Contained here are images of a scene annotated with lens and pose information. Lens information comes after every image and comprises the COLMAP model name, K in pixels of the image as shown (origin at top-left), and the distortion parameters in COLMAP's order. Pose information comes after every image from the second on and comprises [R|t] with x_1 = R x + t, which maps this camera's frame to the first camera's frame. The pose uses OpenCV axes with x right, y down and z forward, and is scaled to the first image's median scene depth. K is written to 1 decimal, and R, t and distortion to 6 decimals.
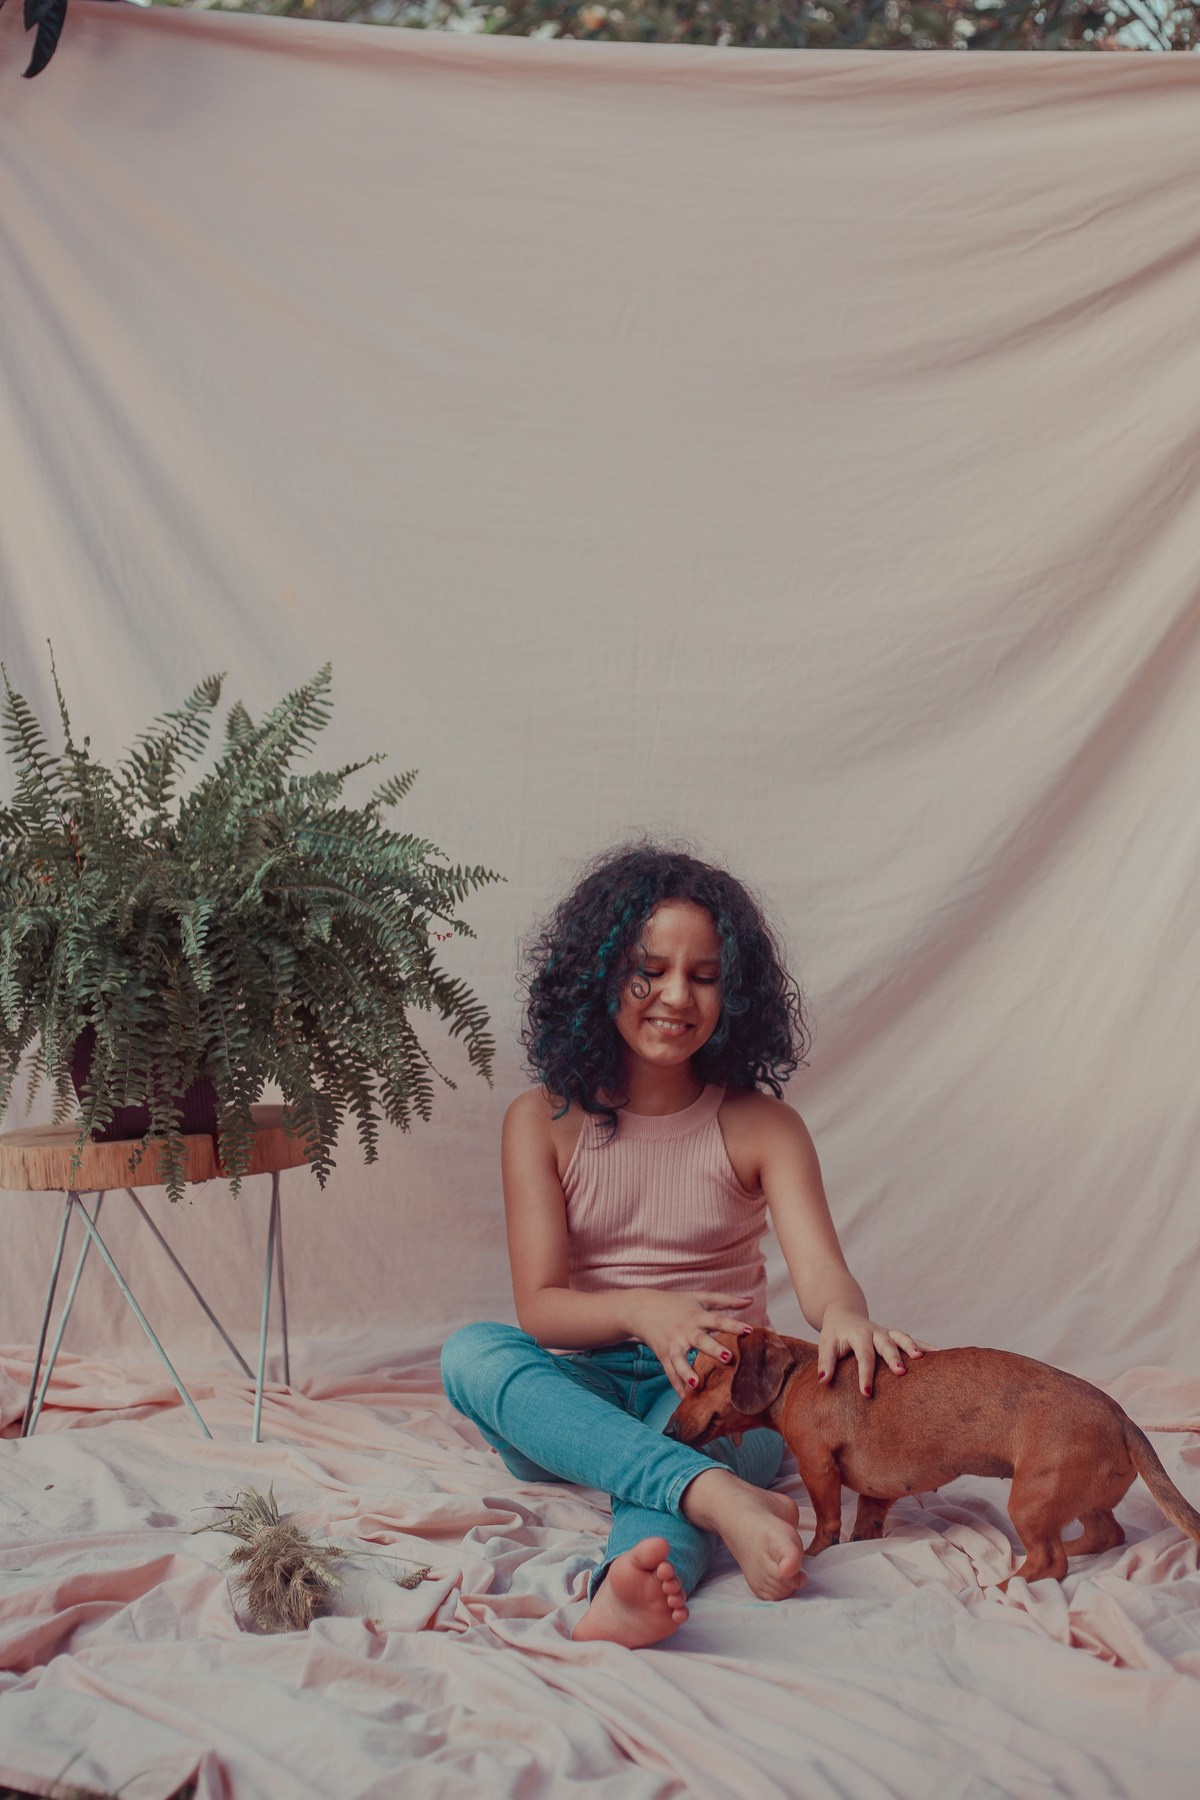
lens RADIAL K [[2871.0, 0, 594.4], [0, 2871.0, 871.0], [0, 0, 1]] dist [-0.043133, -0.265813]
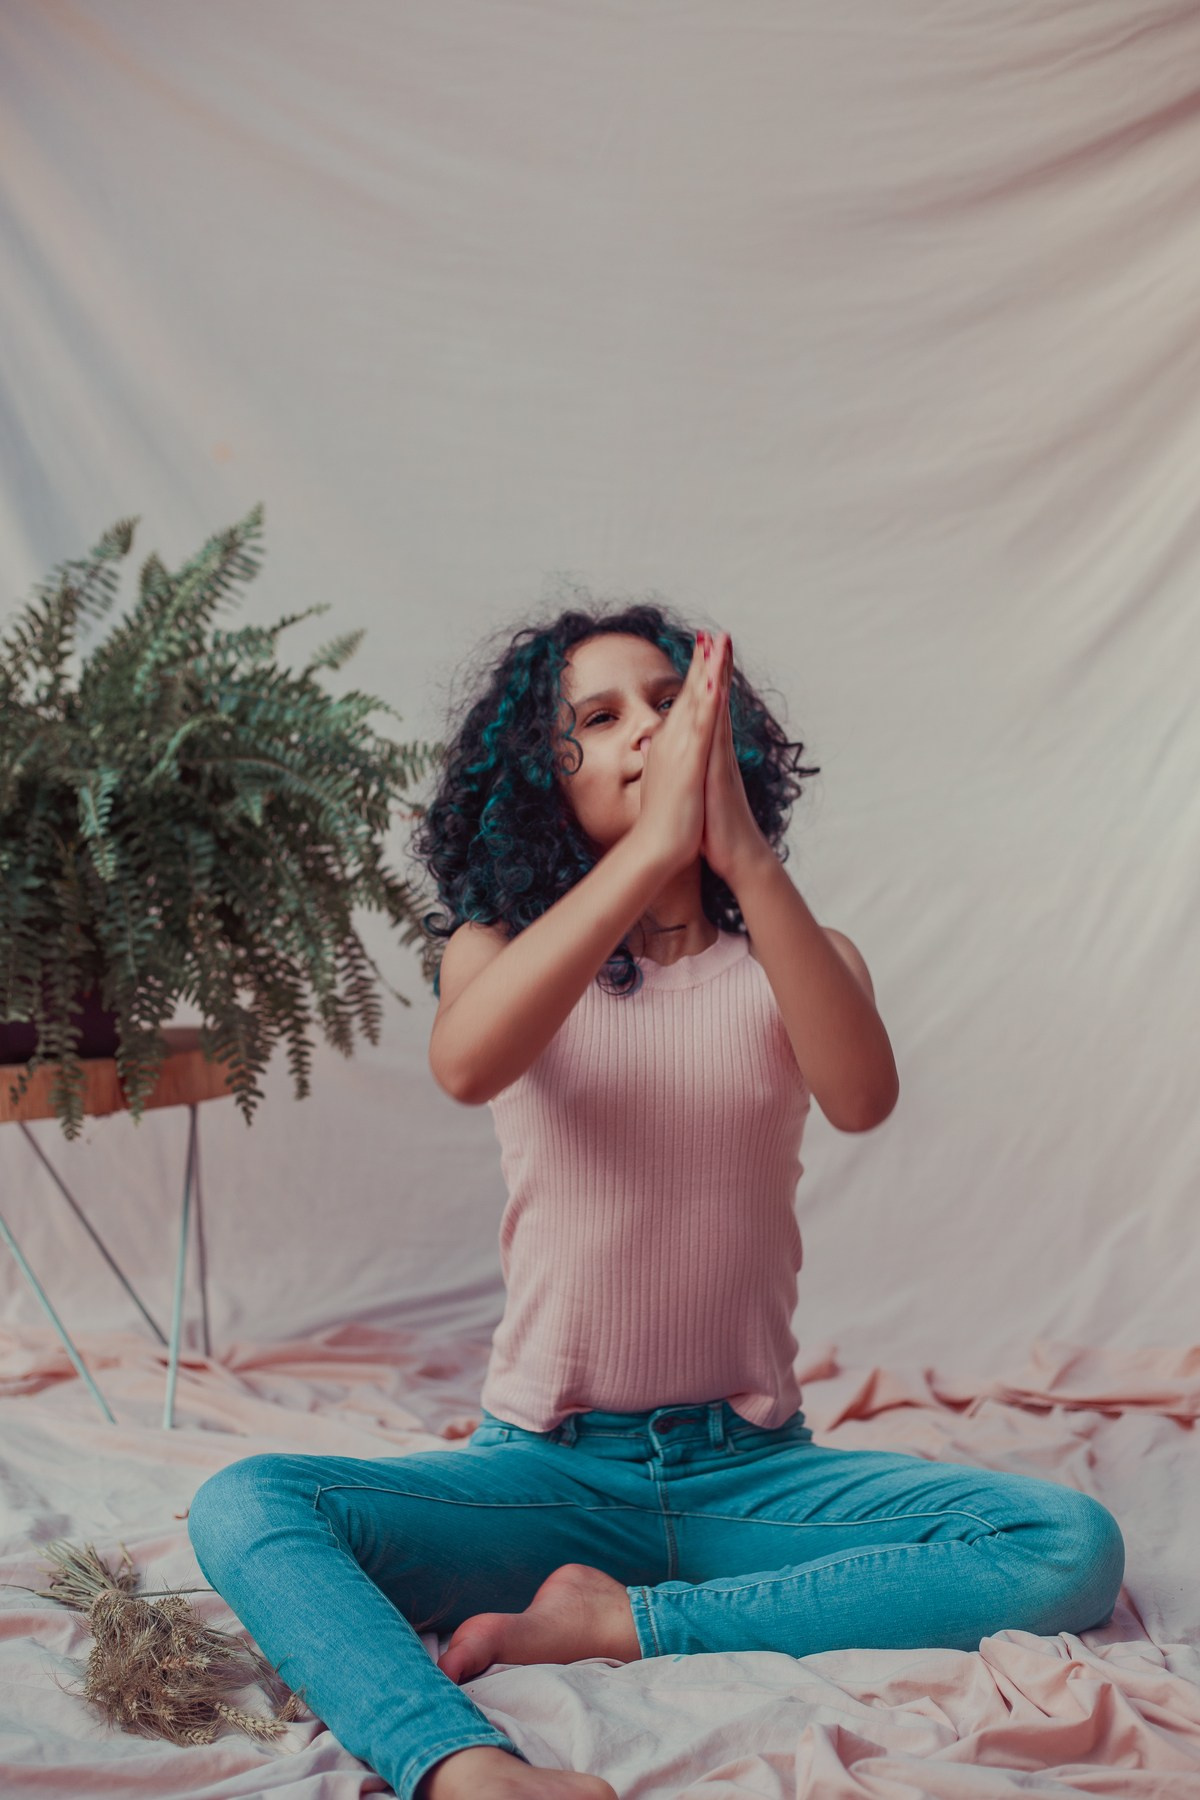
lens RADIAL K [[2649.5, 0, 629.5], [0, 2649.5, 897.7], [0, 0, 1]] dist [-0.104266, -0.016390]
pose [[0.998633, 0.009270, 0.051449, -0.024356], [-0.010523, 0.999654, 0.024128, 0.024804], [-0.051208, -0.024636, 0.998384, 0.227581]]
